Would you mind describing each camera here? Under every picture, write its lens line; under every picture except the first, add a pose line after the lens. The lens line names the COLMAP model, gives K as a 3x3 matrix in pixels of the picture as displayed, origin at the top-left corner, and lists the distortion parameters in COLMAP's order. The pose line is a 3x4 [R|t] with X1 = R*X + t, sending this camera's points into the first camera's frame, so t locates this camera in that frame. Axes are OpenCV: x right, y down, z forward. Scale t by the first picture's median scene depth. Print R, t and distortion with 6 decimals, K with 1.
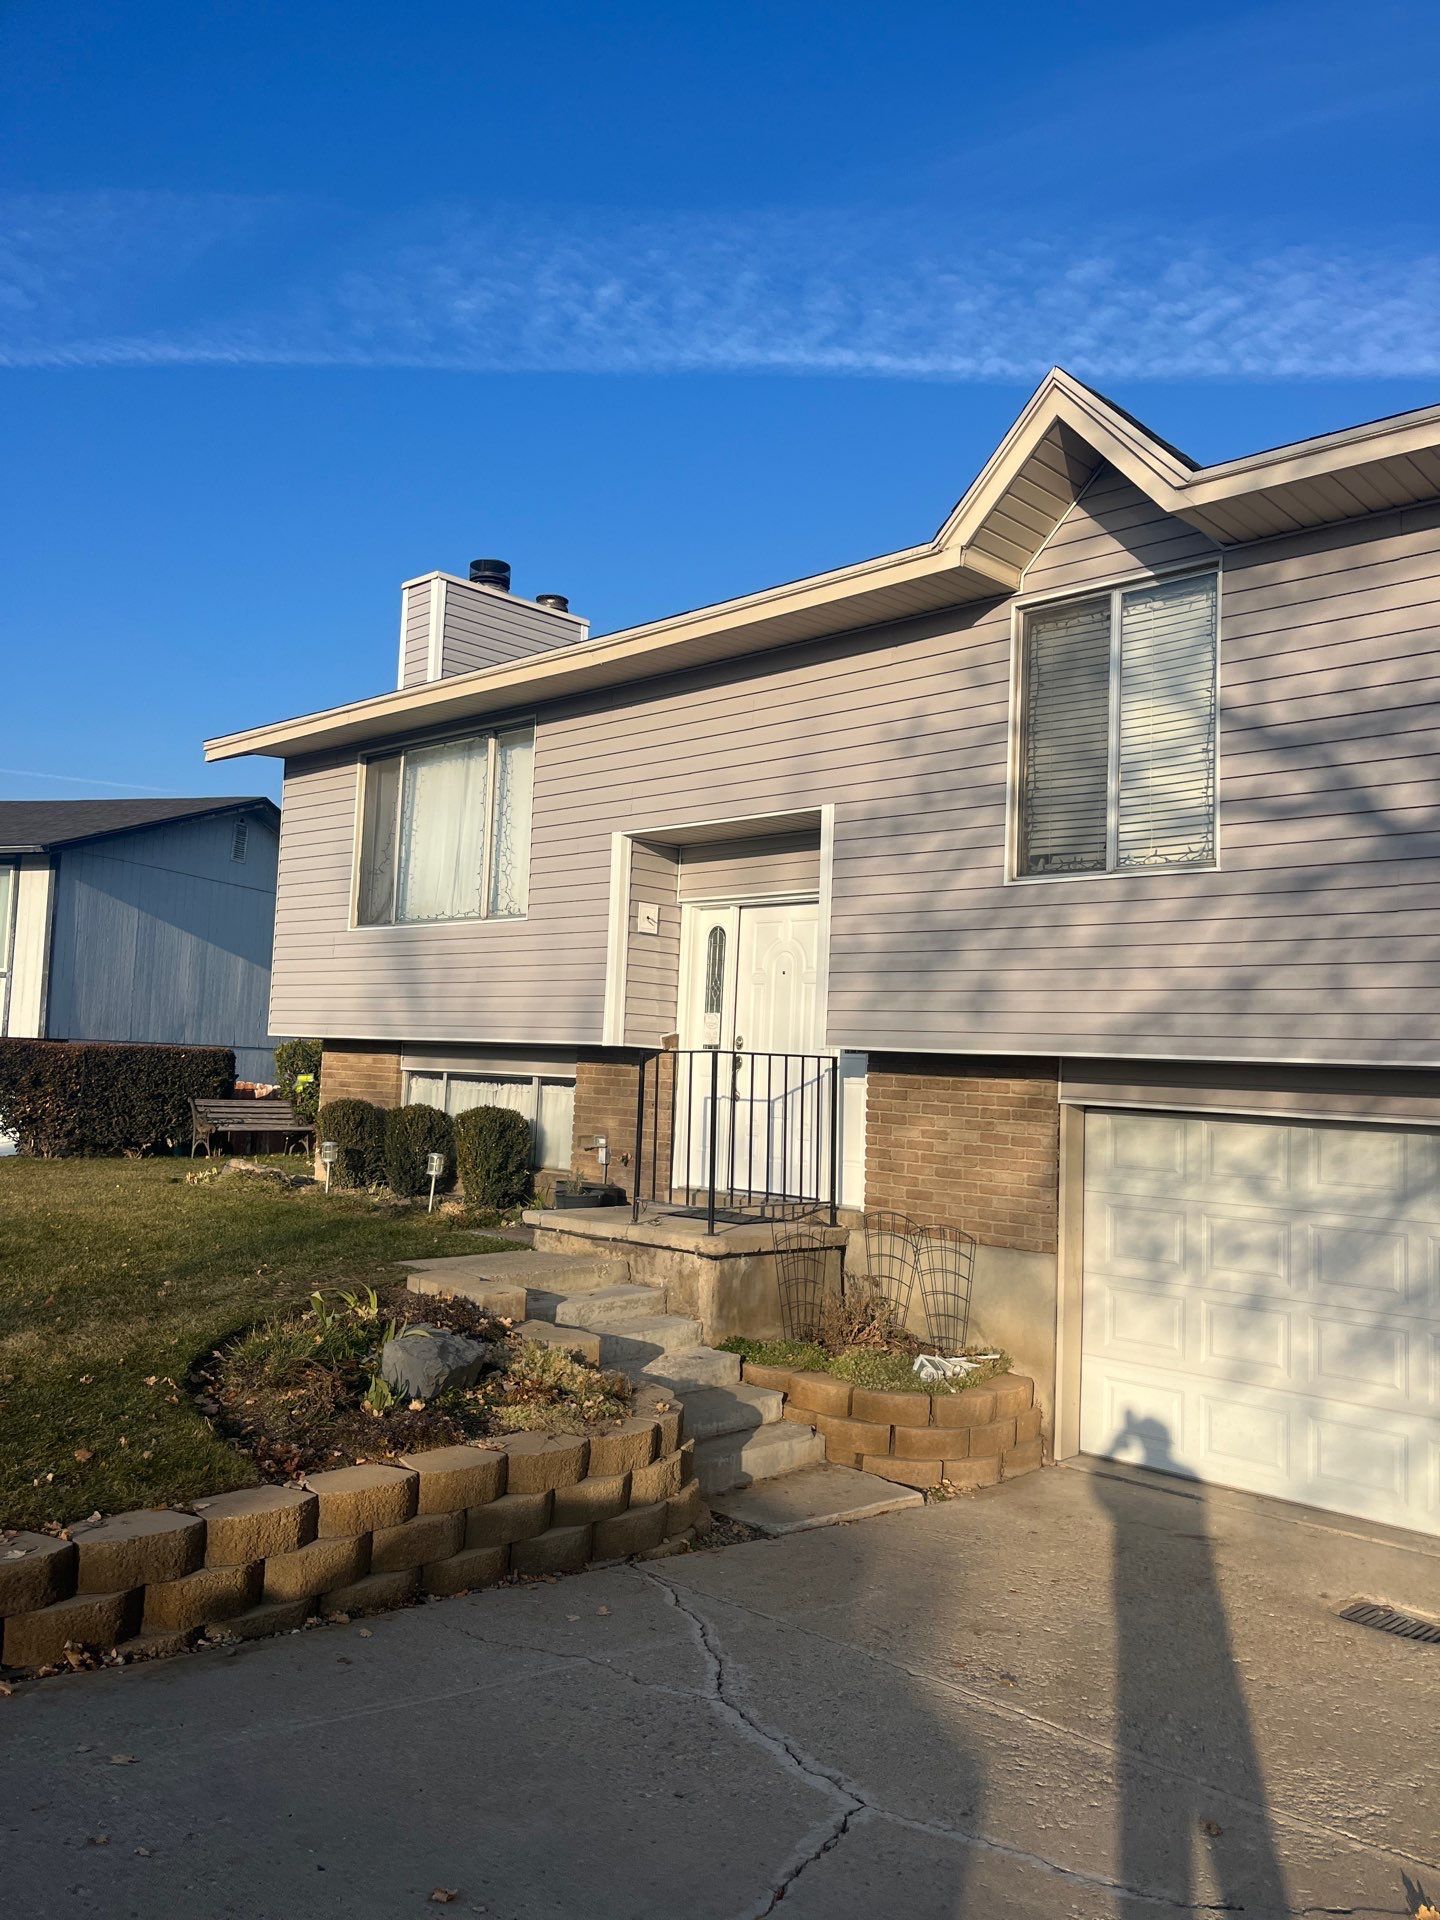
lens RADIAL K [[1422.9, 0, 726.4], [0, 1422.9, 971.6], [0, 0, 1]] dist [0.026093, -0.000919]
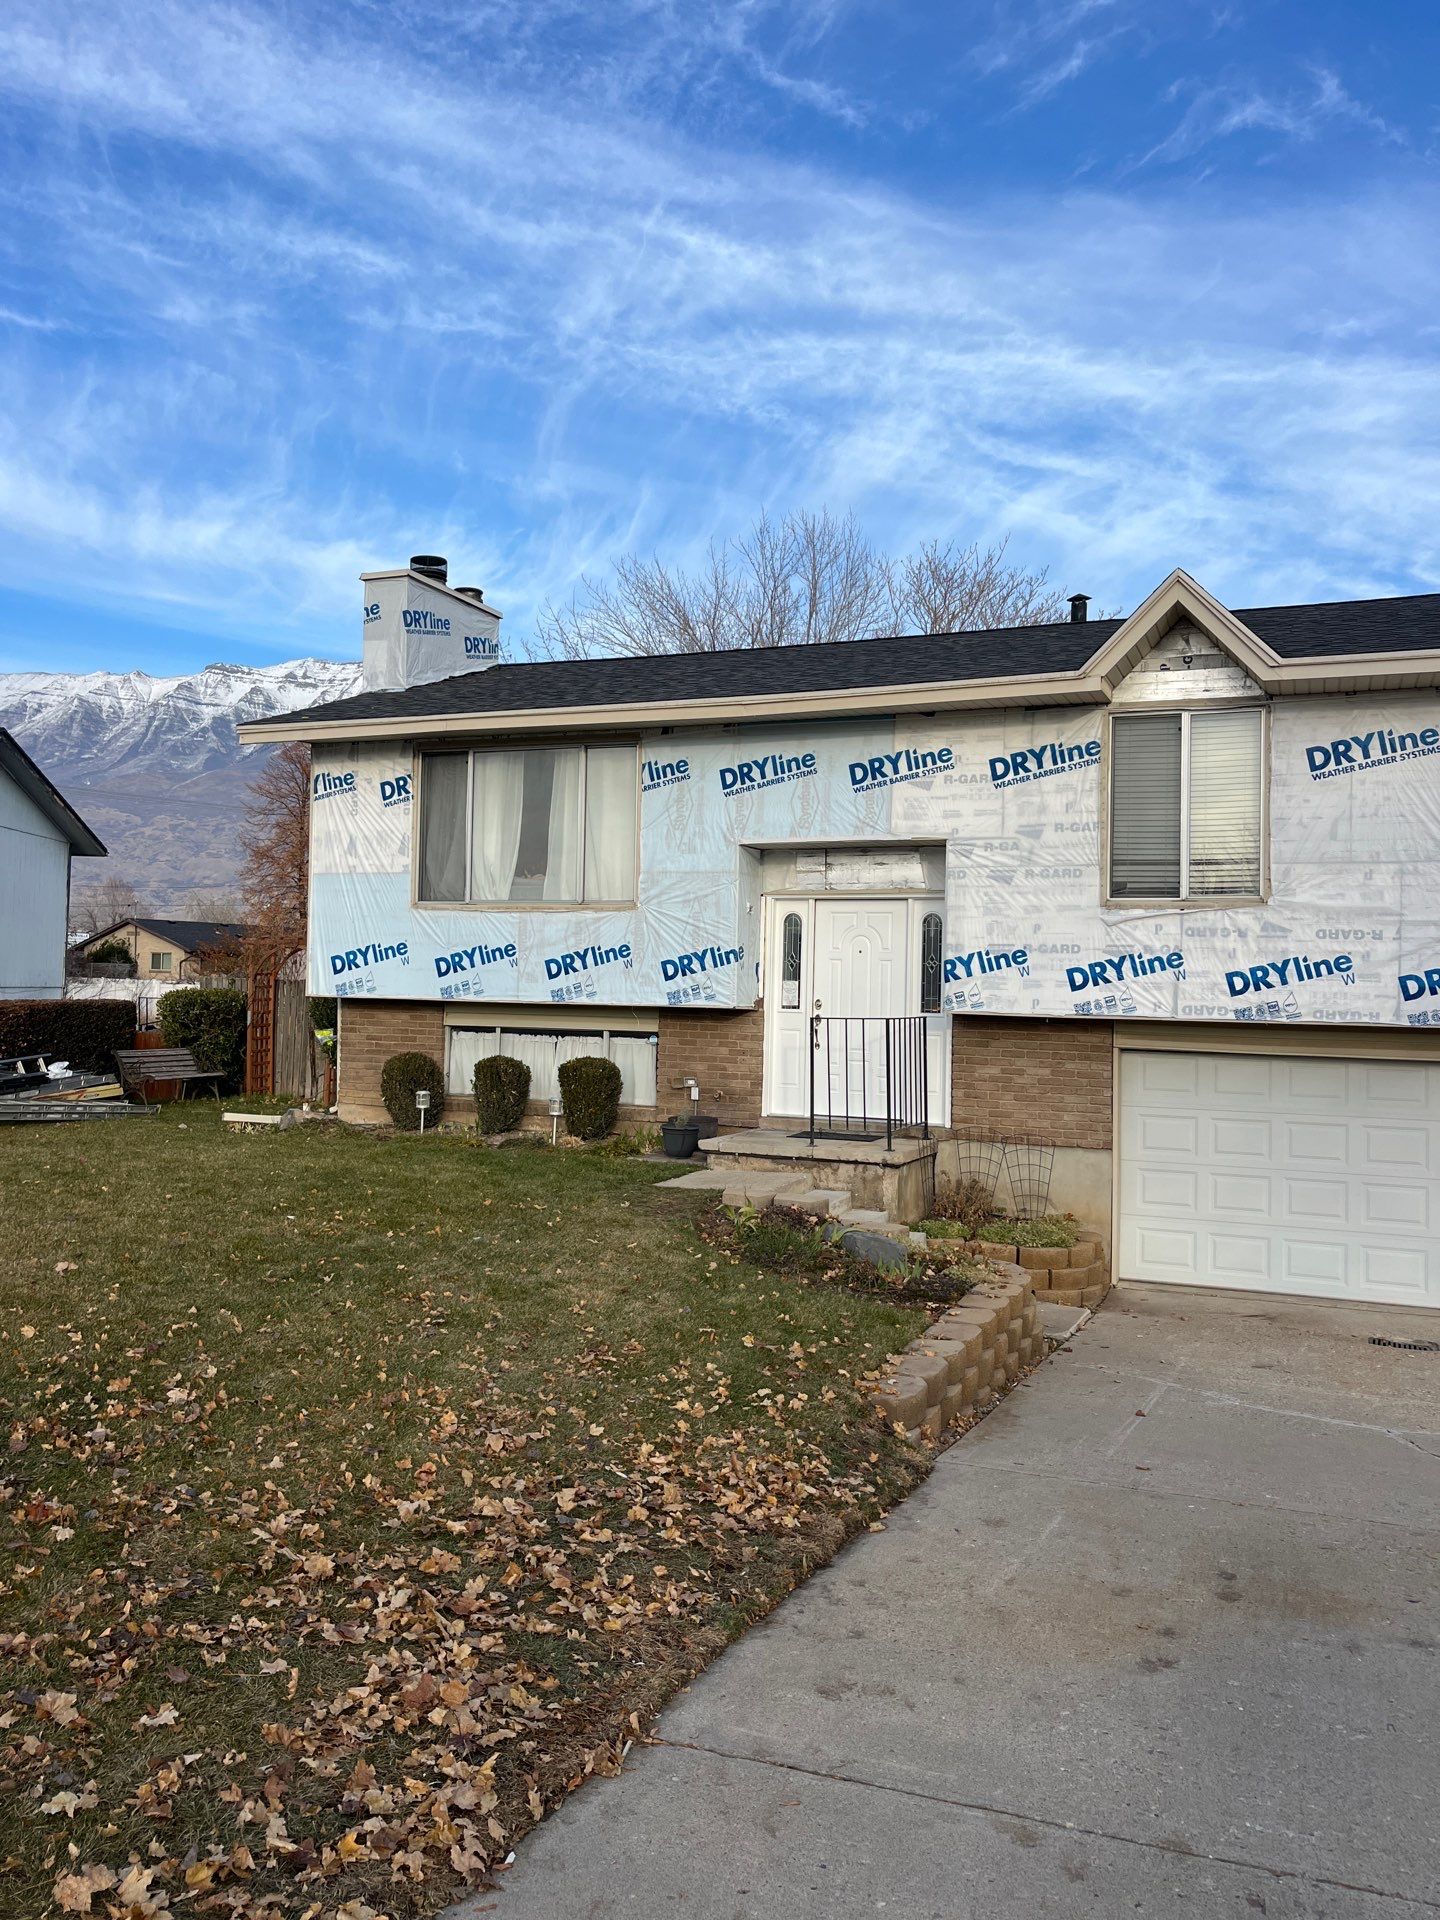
lens RADIAL K [[1426.3, 0, 717.8], [0, 1426.3, 953.2], [0, 0, 1]] dist [0.043921, -0.070925]
pose [[0.933077, -0.009520, 0.359550, -0.721695], [-0.009989, 0.998578, 0.052362, -0.084538], [-0.359537, -0.052450, 0.931656, -0.243277]]
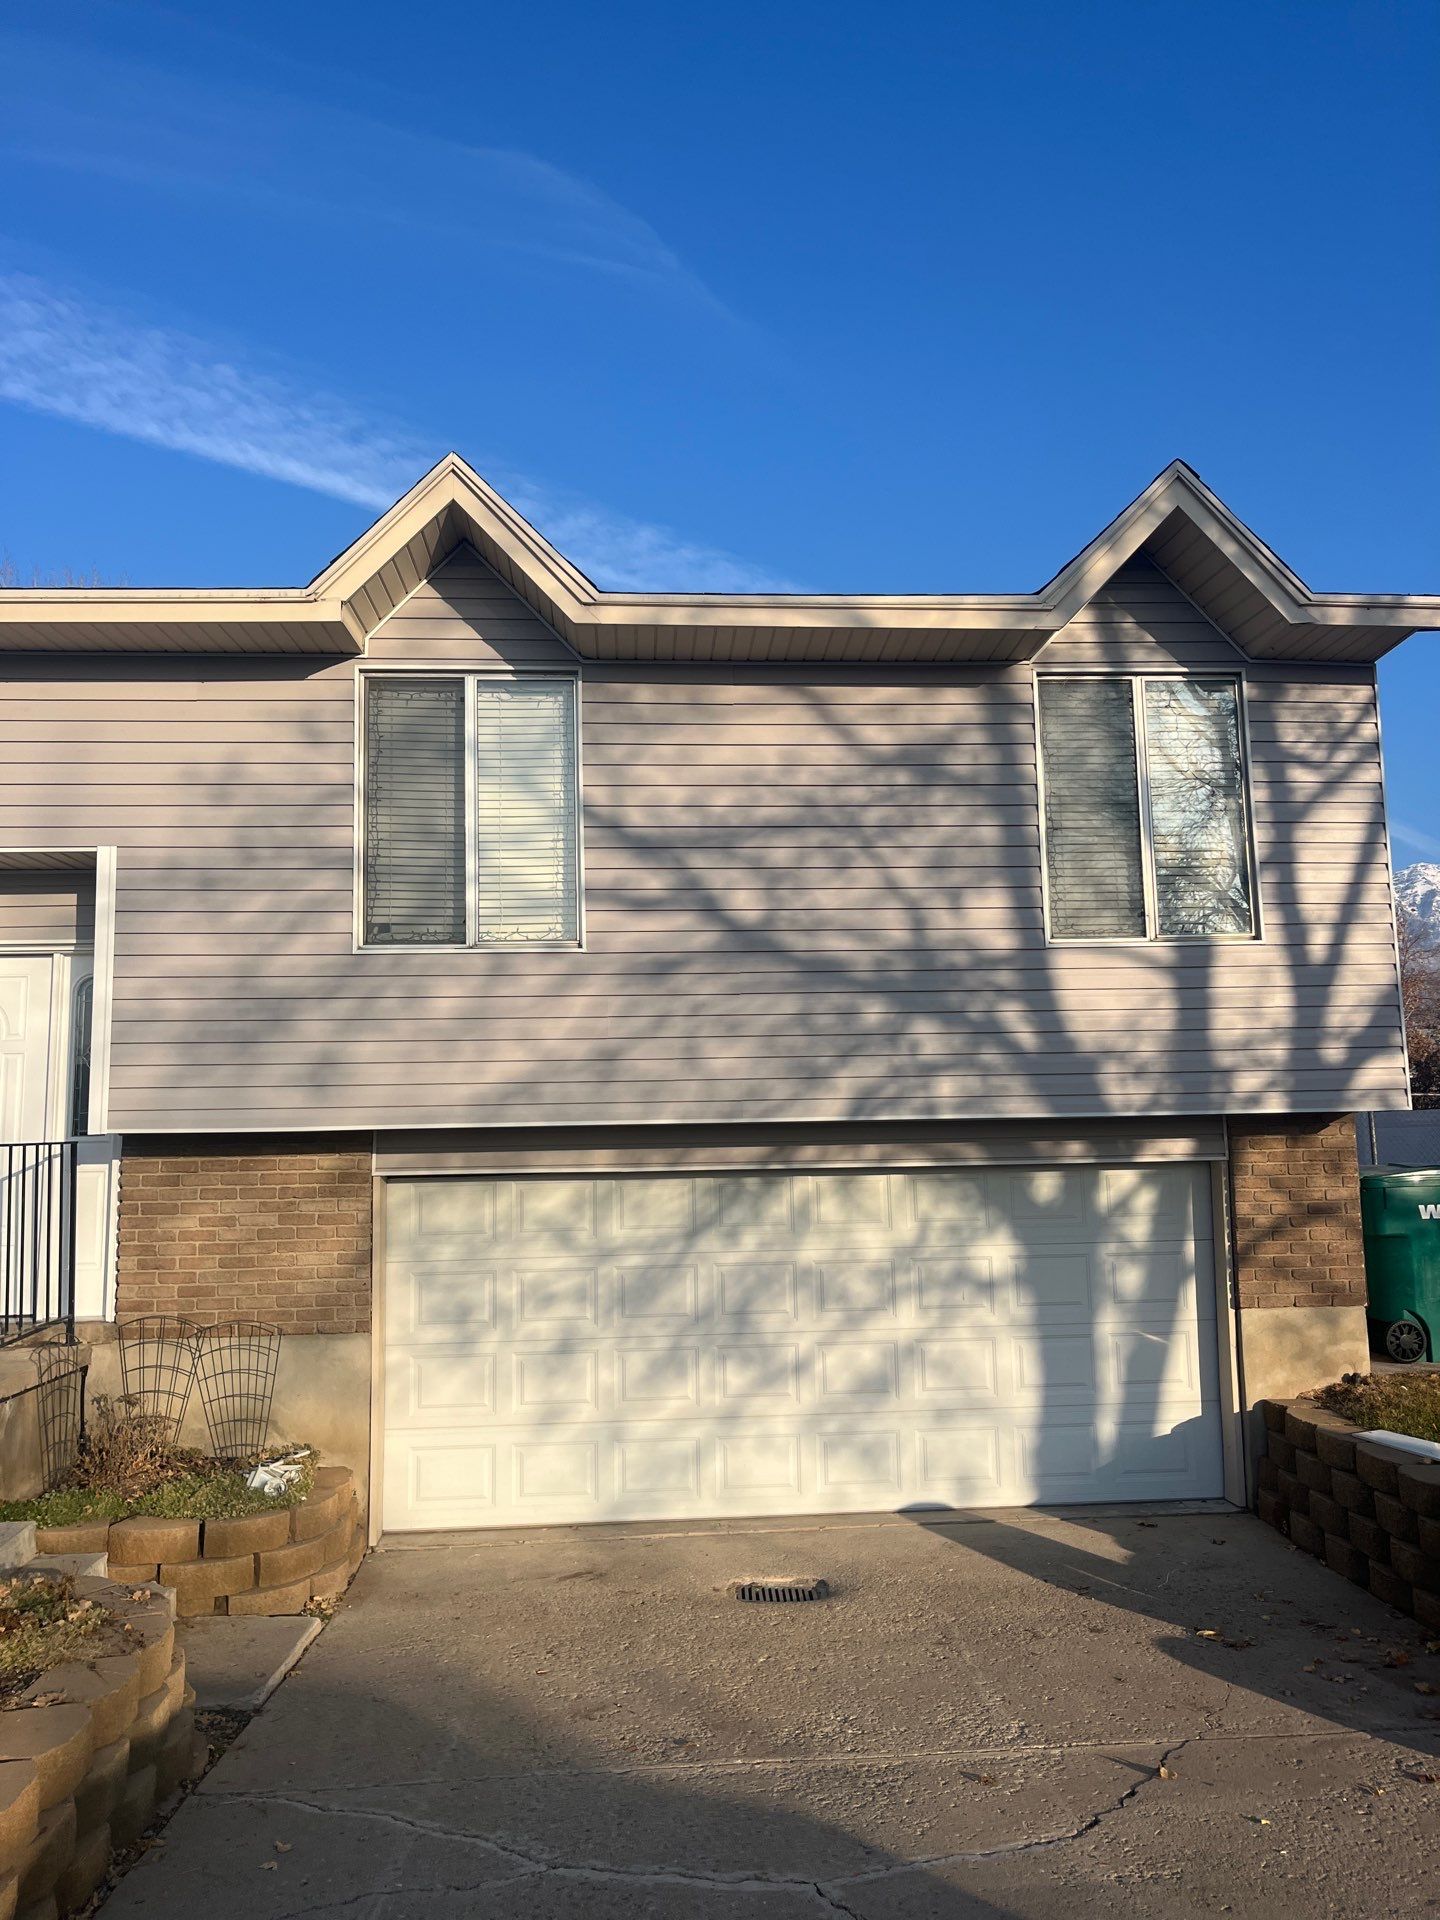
lens RADIAL K [[1426.3, 0, 717.8], [0, 1426.3, 953.2], [0, 0, 1]] dist [0.043921, -0.070925]
pose [[0.675799, 0.037832, 0.736114, -0.355933], [-0.005507, 0.998913, -0.046282, -0.017432], [-0.737065, 0.027223, 0.675273, 0.165209]]
